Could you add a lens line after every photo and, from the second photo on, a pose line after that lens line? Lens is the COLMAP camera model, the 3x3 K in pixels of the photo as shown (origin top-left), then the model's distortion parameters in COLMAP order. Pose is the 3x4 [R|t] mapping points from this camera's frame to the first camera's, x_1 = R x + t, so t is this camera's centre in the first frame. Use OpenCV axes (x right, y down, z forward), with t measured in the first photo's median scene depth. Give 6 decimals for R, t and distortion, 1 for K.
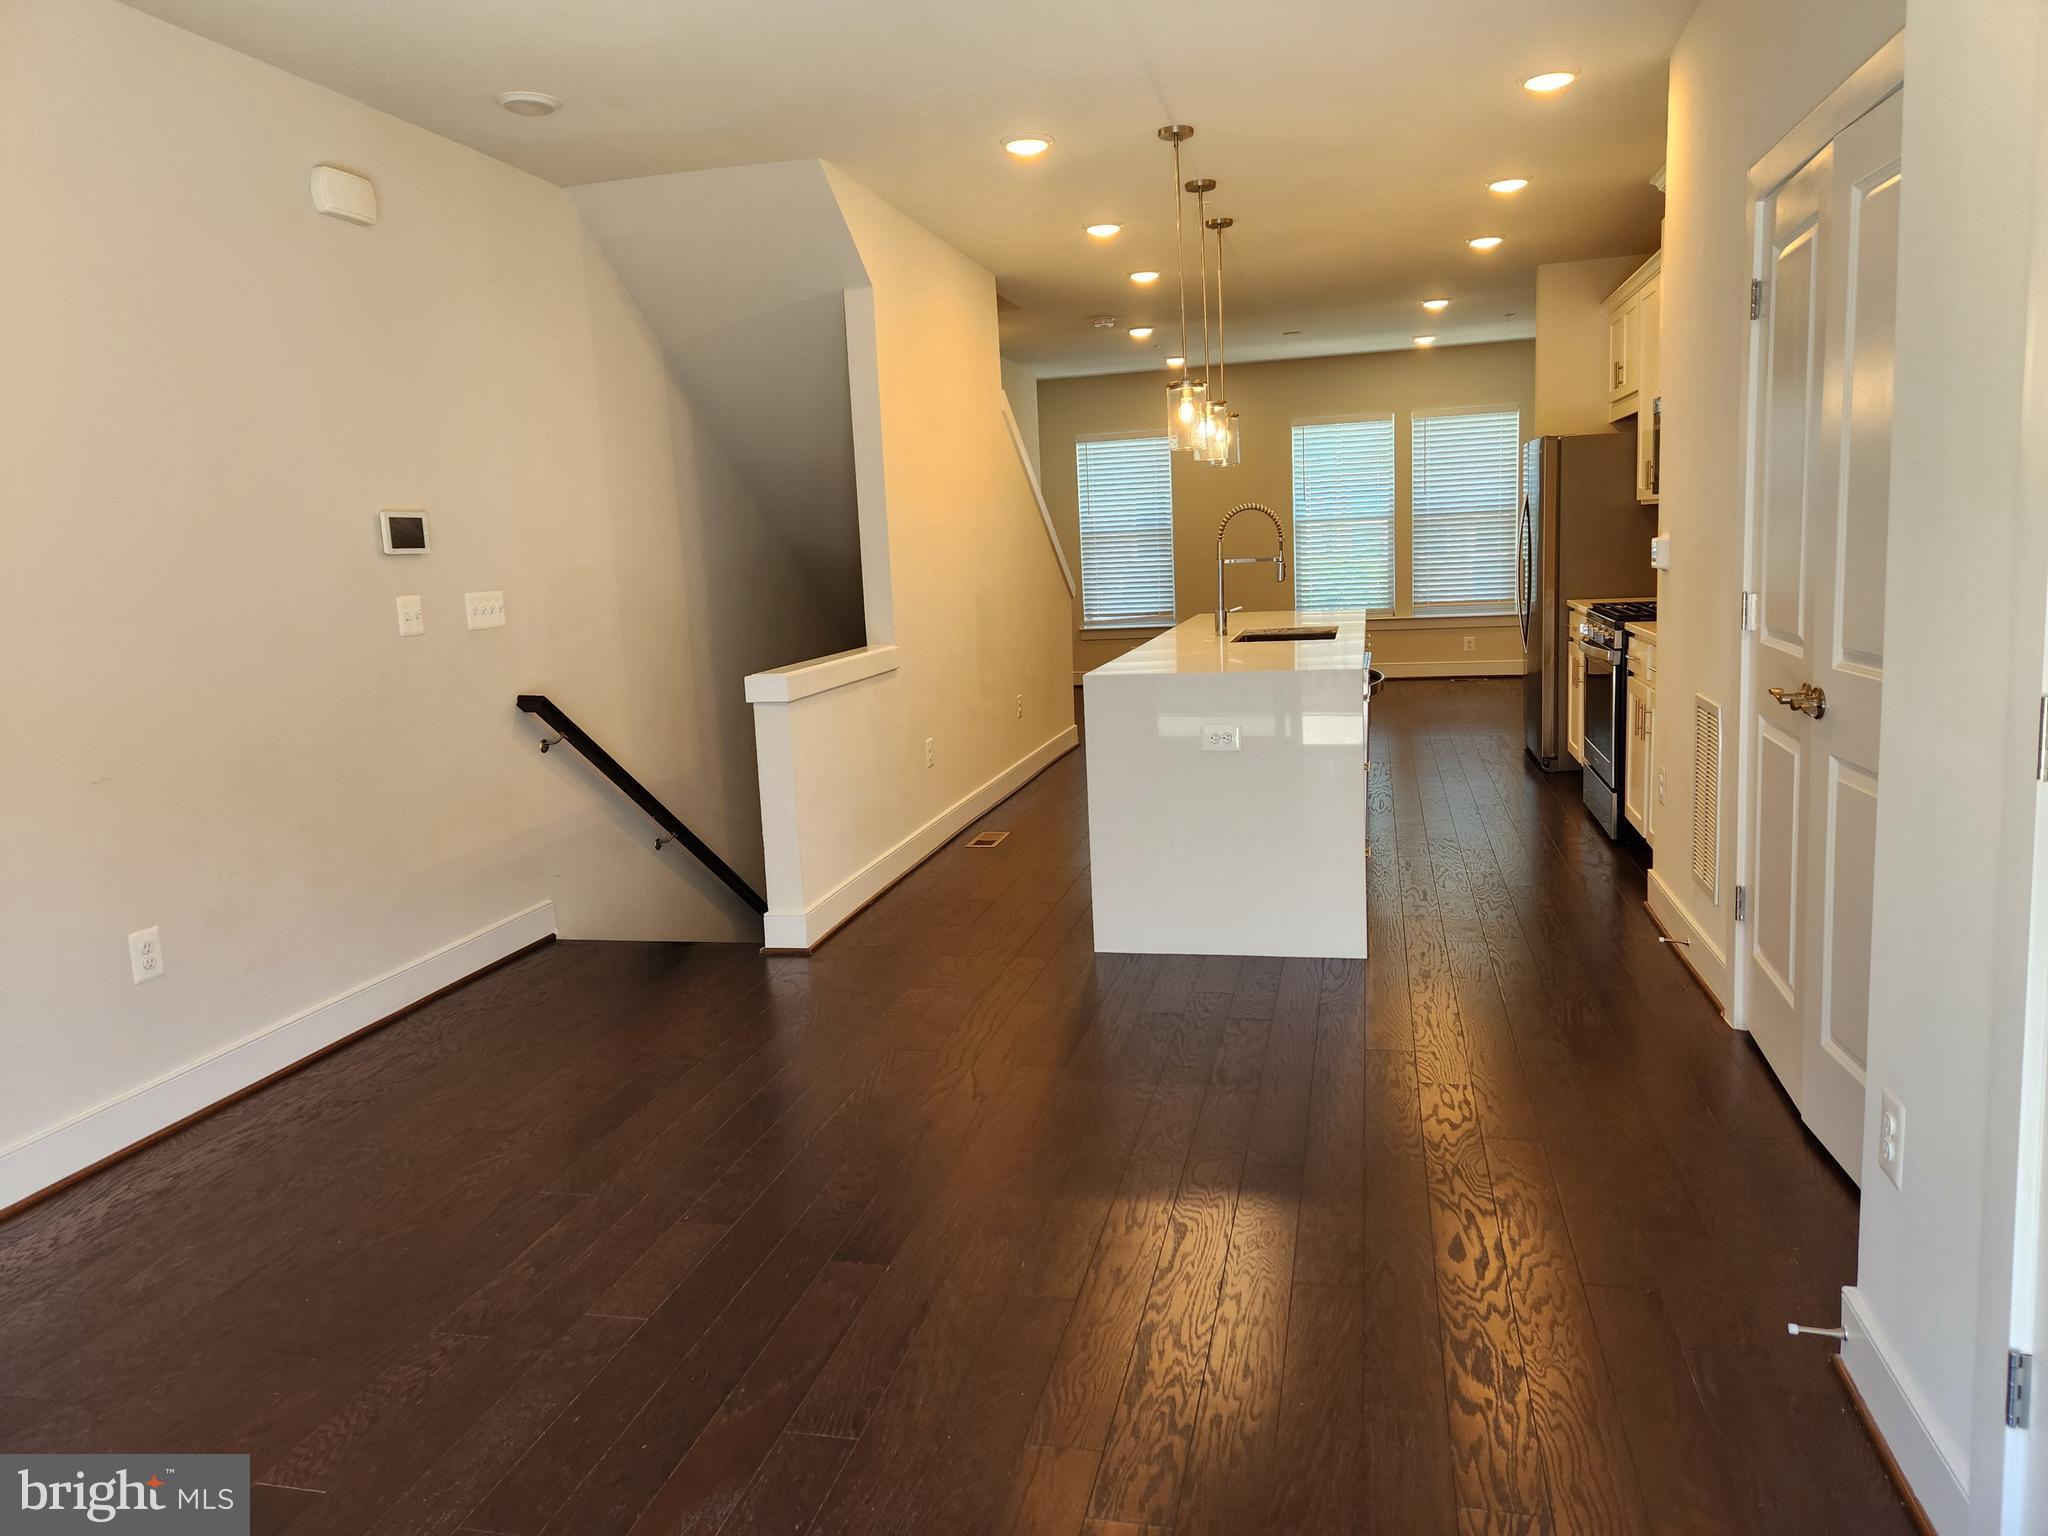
lens RADIAL K [[1381.6, 0, 1018.1], [0, 1381.6, 742.3], [0, 0, 1]] dist [0.093640, -0.087090]
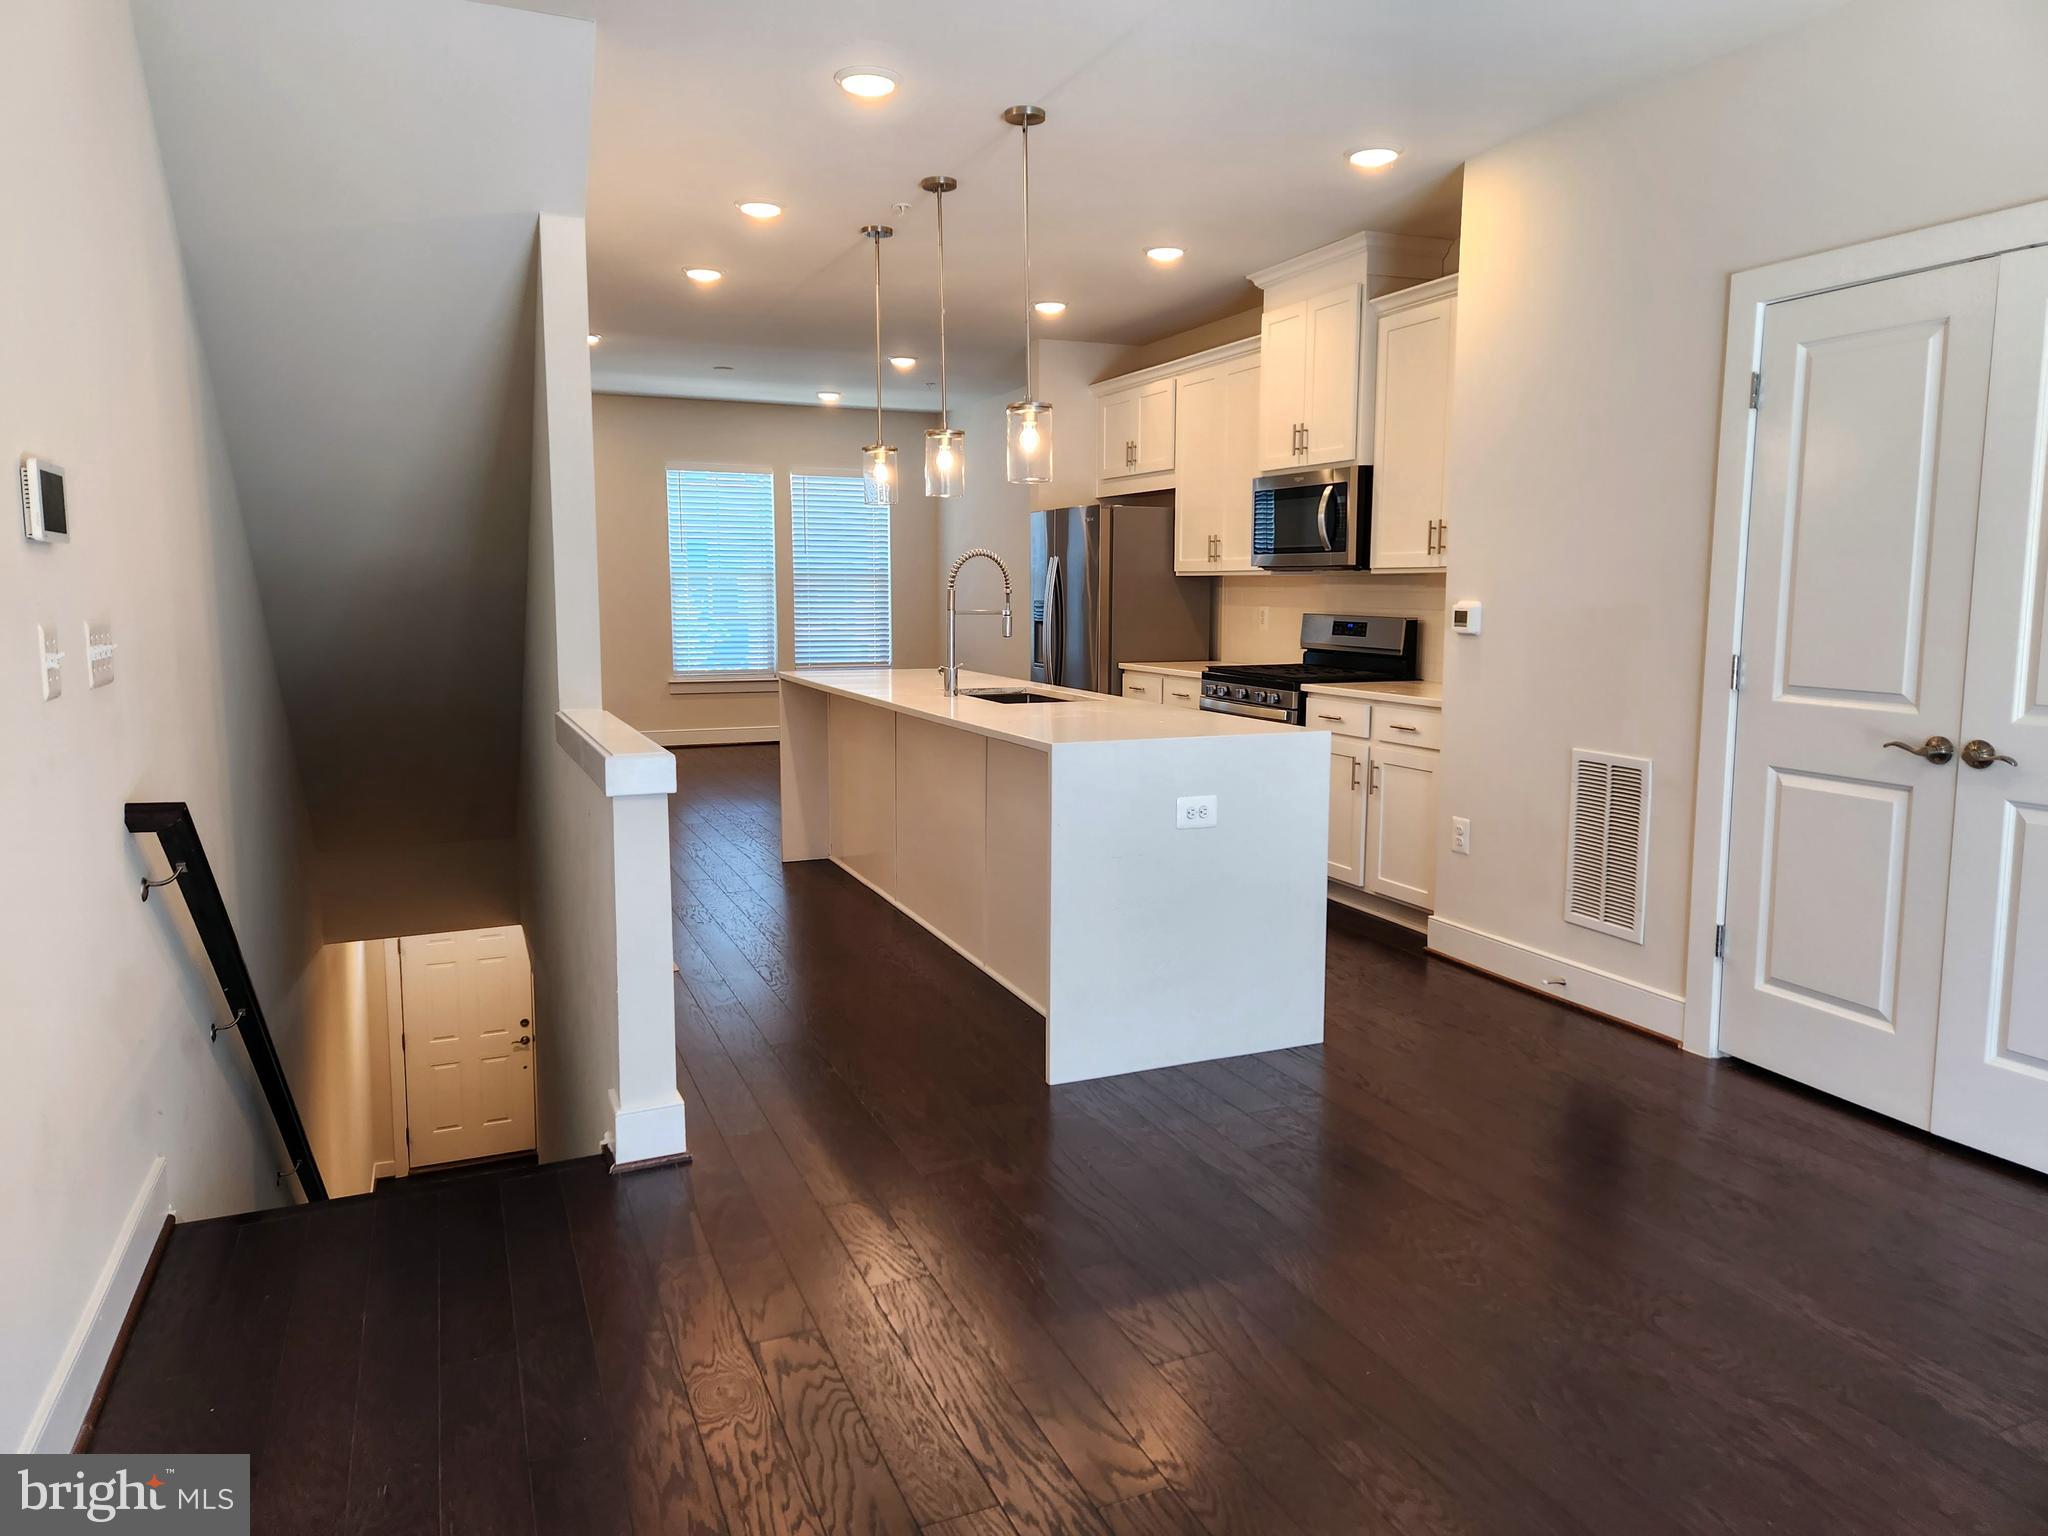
lens RADIAL K [[1381.6, 0, 1018.1], [0, 1381.6, 742.3], [0, 0, 1]] dist [0.093640, -0.087090]
pose [[0.796797, -0.021565, 0.603862, -0.276183], [0.048522, 0.998419, -0.028370, -0.016373], [-0.602295, 0.051906, 0.796584, 0.219115]]
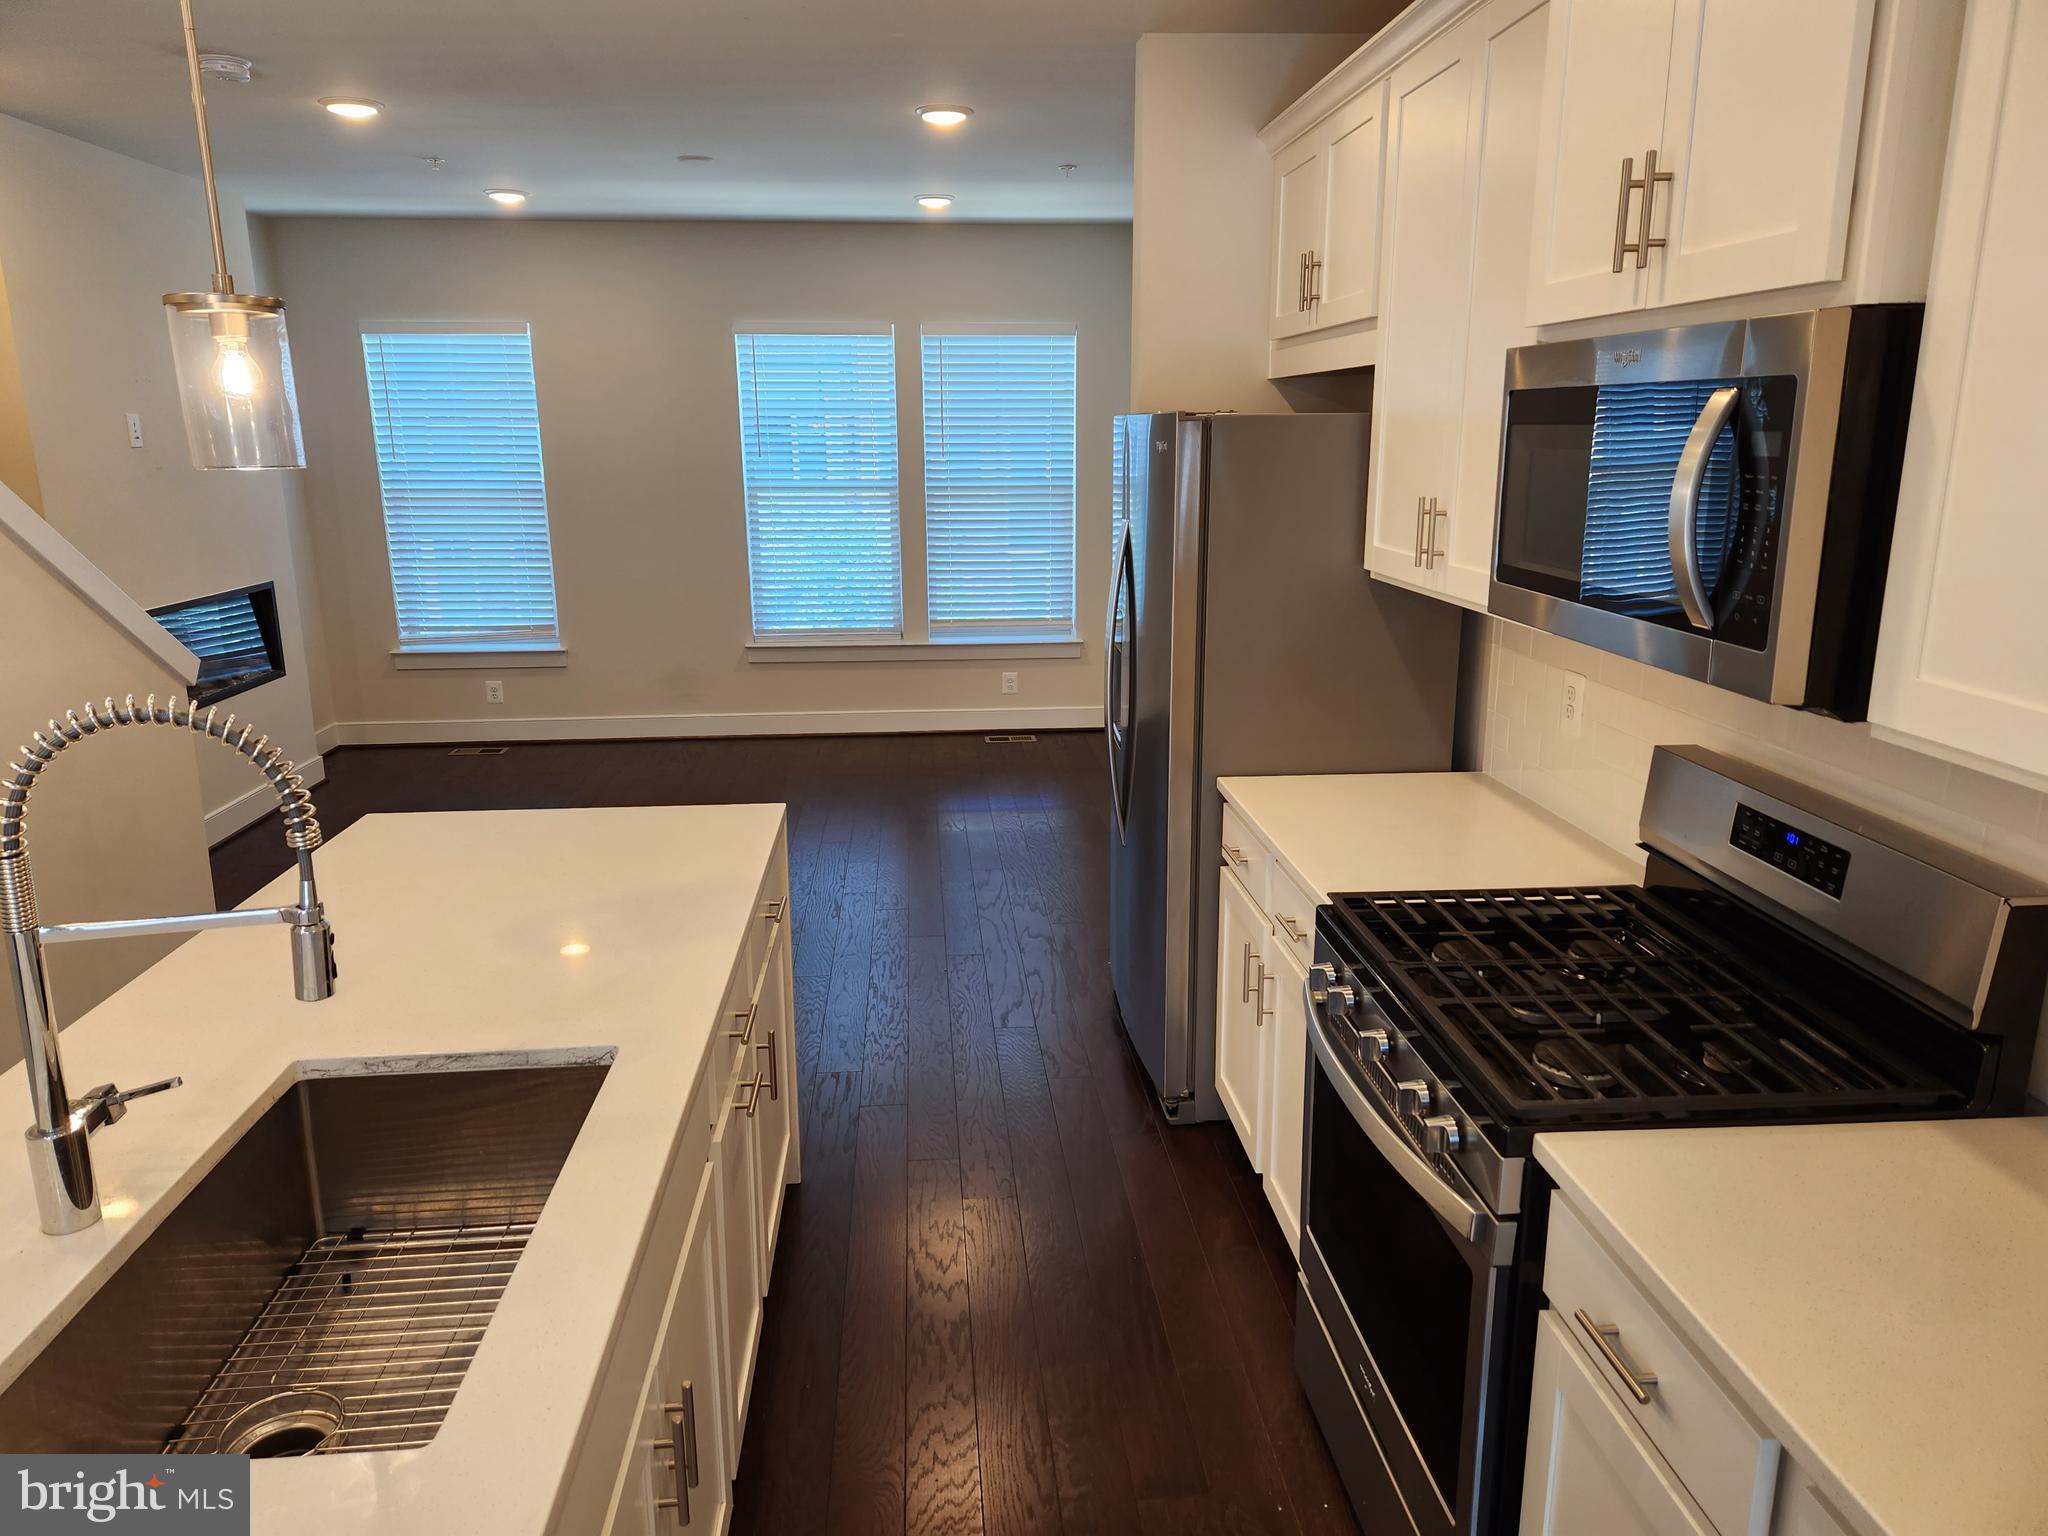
lens RADIAL K [[1381.6, 0, 1018.1], [0, 1381.6, 742.3], [0, 0, 1]] dist [0.093640, -0.087090]
pose [[0.948563, -0.031080, 0.315060, 0.180482], [0.008809, 0.997375, 0.071869, -0.139661], [-0.316466, -0.065397, 0.946347, 0.568145]]
